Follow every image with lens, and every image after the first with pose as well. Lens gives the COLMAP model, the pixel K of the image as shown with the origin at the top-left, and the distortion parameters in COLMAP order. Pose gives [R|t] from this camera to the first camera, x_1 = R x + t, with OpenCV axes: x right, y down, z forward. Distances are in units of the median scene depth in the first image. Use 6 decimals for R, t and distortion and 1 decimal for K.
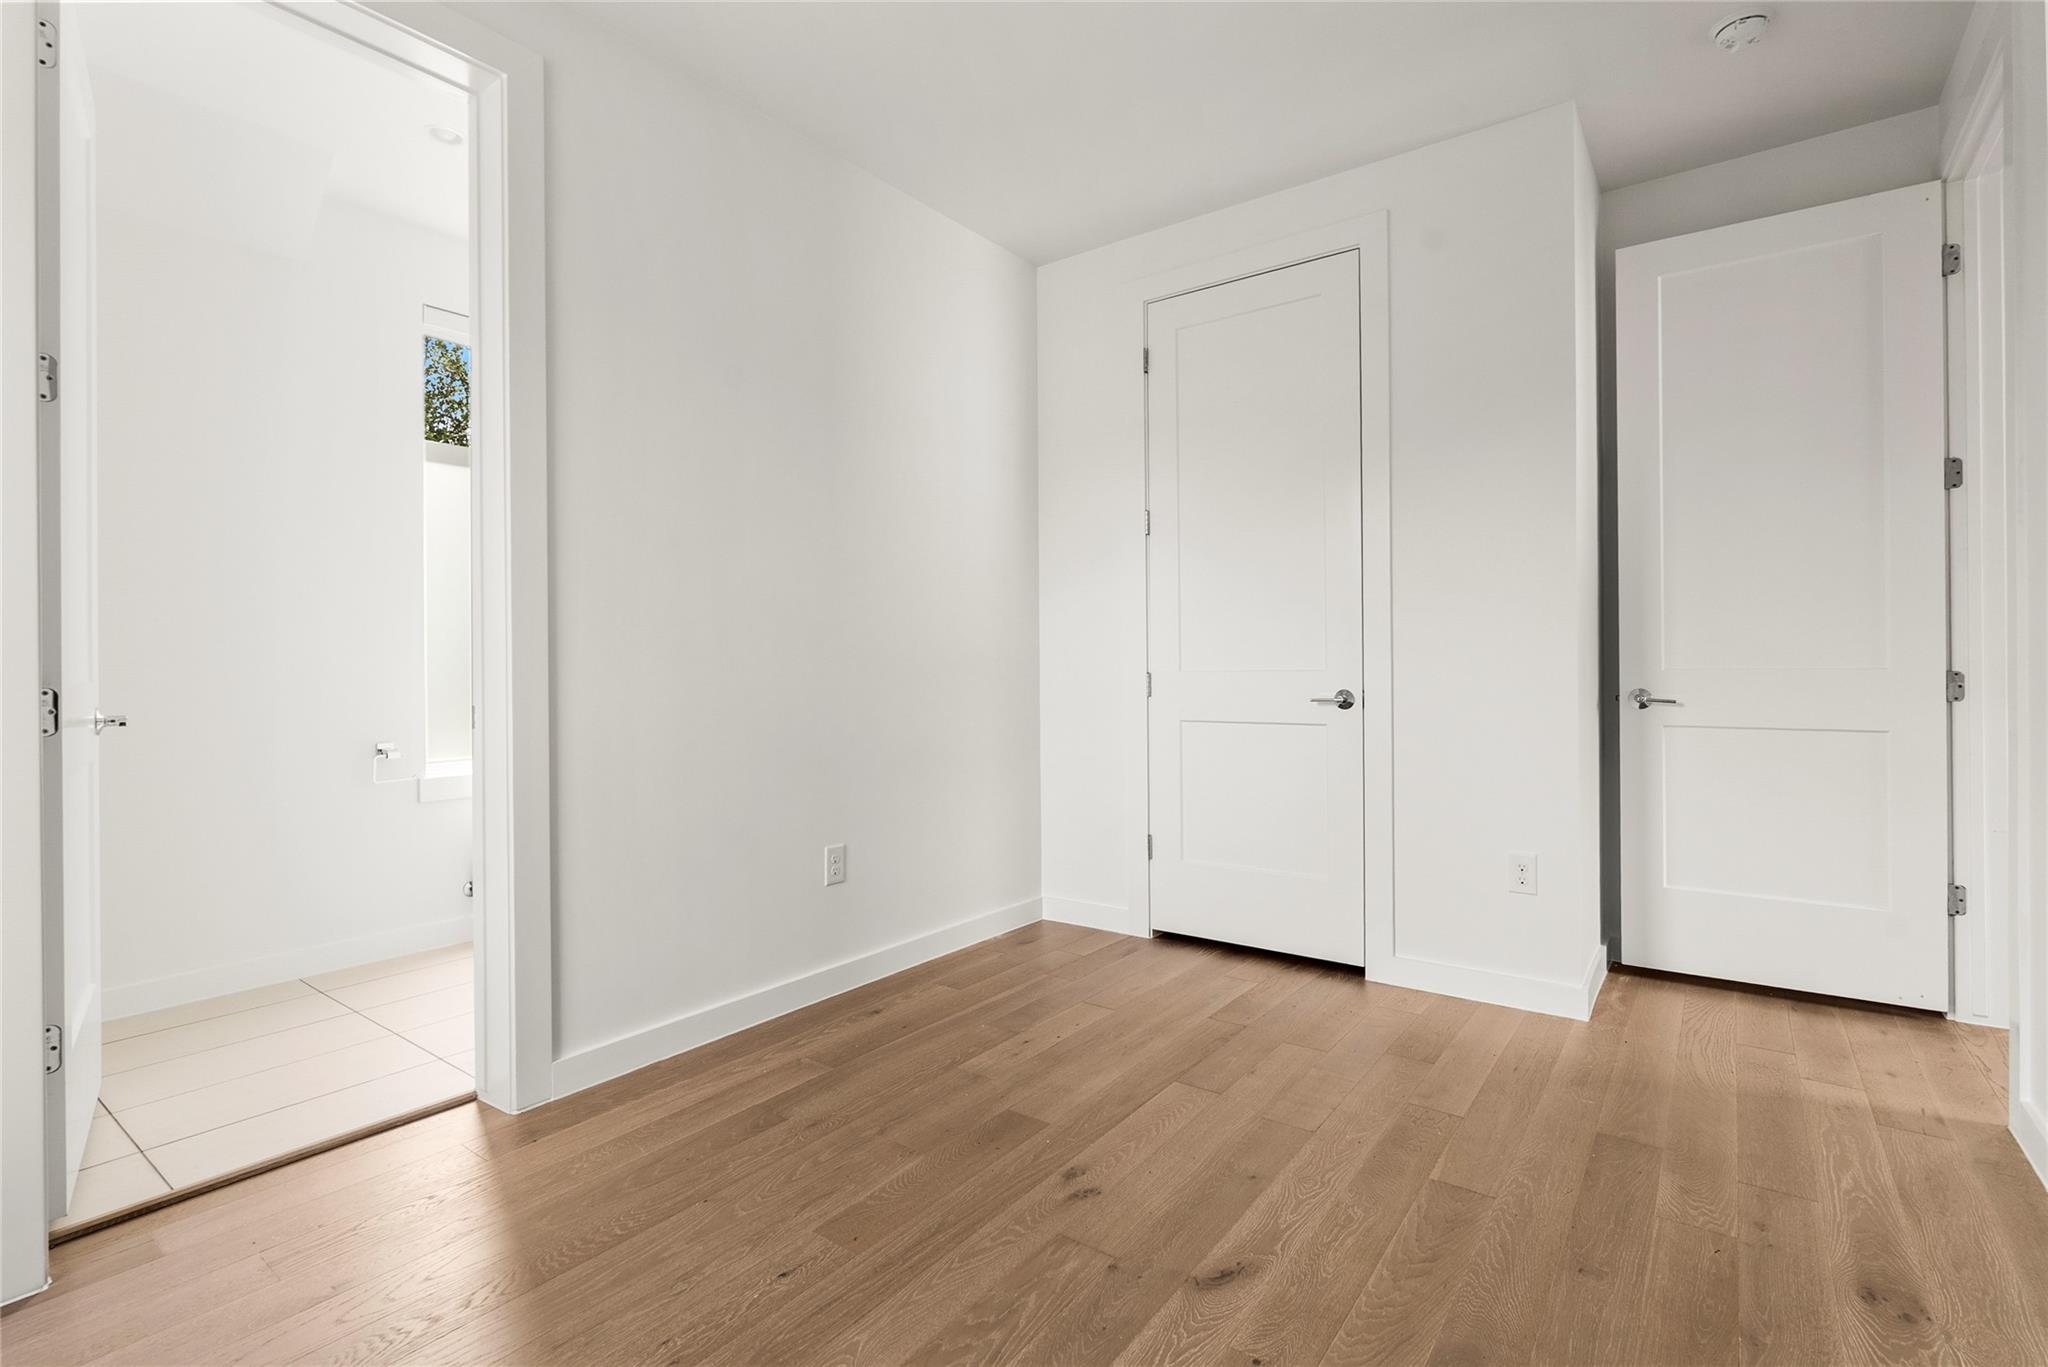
lens RADIAL K [[960.4, 0, 1025.0], [0, 960.4, 672.4], [0, 0, 1]] dist [0.000893, 0.000014]
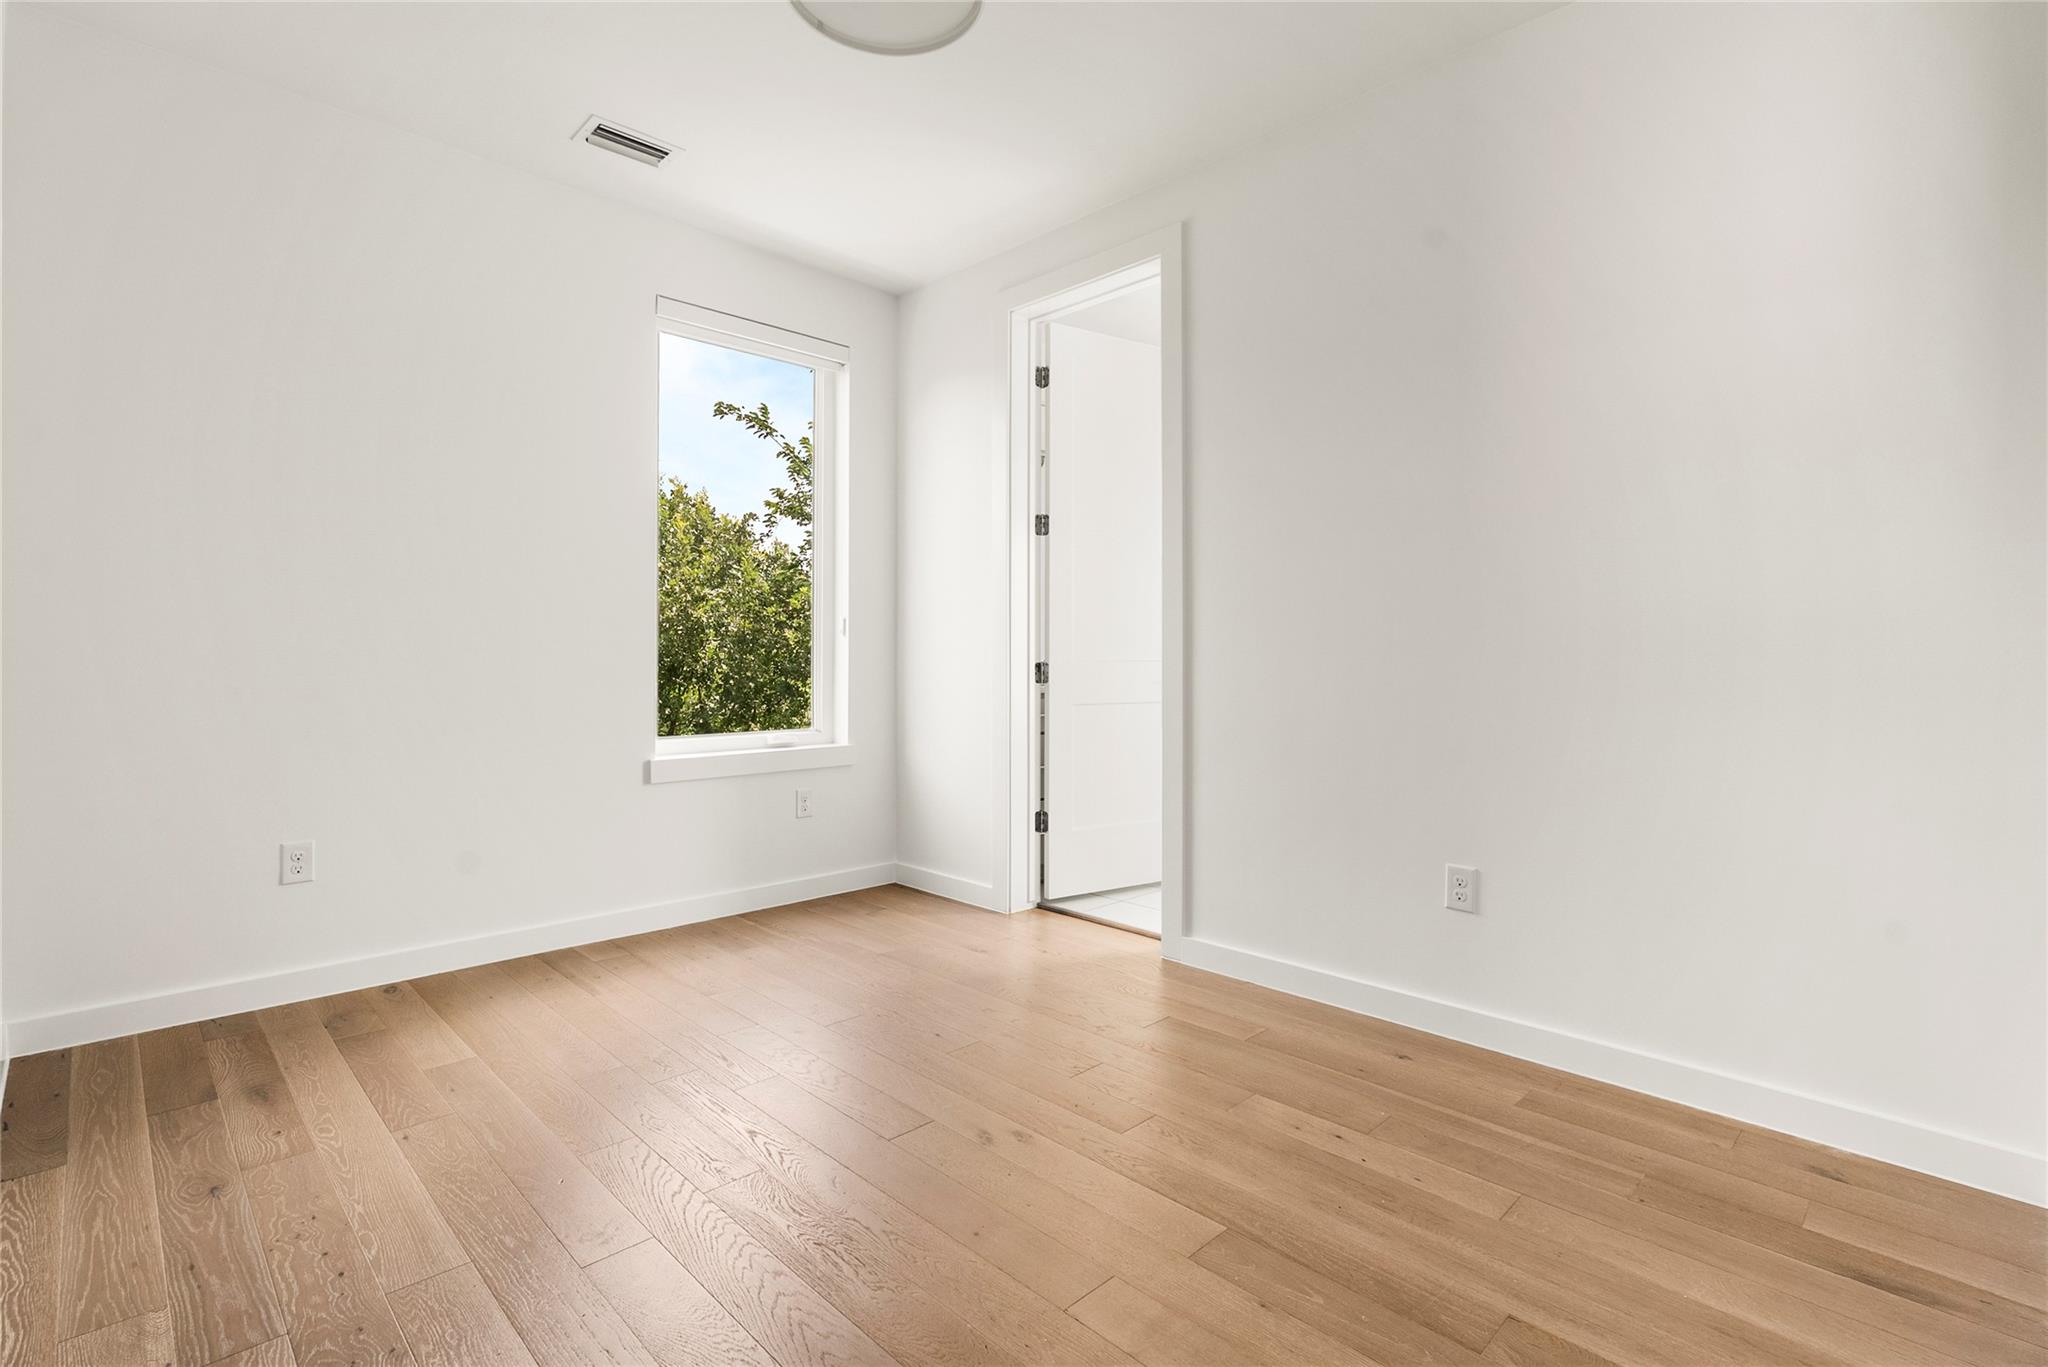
lens RADIAL K [[960.4, 0, 1027.0], [0, 960.4, 673.7], [0, 0, 1]] dist [0.000893, 0.000014]
pose [[-0.162417, 0.022643, -0.986462, 0.771171], [-0.005794, 0.999698, 0.023901, -0.008161], [0.986705, 0.009598, -0.162237, 0.838116]]
